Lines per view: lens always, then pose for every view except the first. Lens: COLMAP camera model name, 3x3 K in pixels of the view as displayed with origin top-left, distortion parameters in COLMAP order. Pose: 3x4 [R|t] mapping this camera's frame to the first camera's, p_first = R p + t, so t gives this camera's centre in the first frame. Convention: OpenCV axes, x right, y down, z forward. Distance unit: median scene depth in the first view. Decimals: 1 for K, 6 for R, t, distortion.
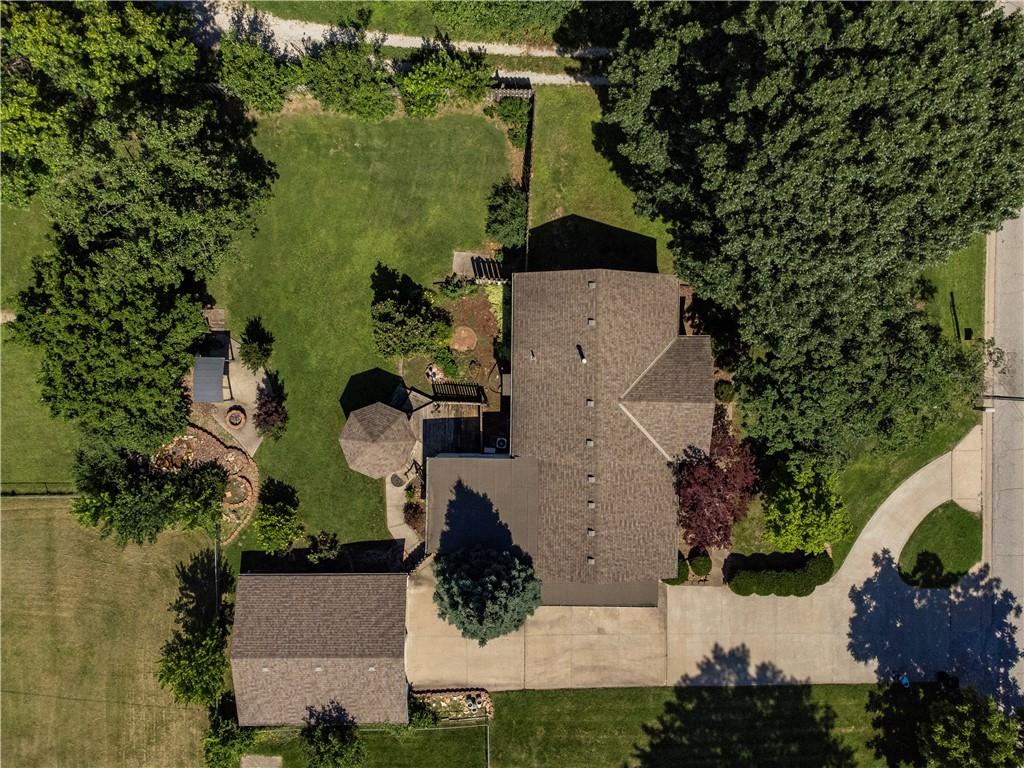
lens RADIAL K [[762.7, 0, 508.6], [0, 762.7, 379.1], [0, 0, 1]] dist [0.022482, 0.001162]
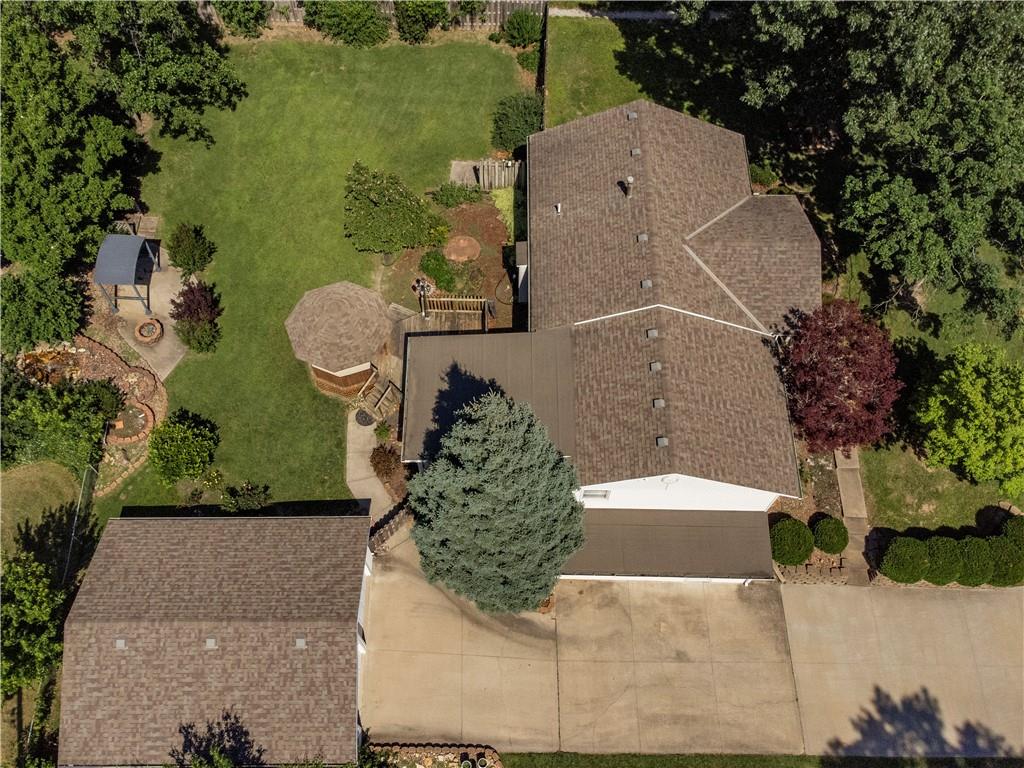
lens RADIAL K [[784.9, 0, 477.4], [0, 784.9, 487.3], [0, 0, 1]] dist [0.032382, 0.000557]
pose [[0.999513, -0.008917, -0.029902, -0.023370], [-0.004206, 0.911054, -0.412265, 0.493489], [0.030919, 0.412190, 0.910573, 0.387515]]
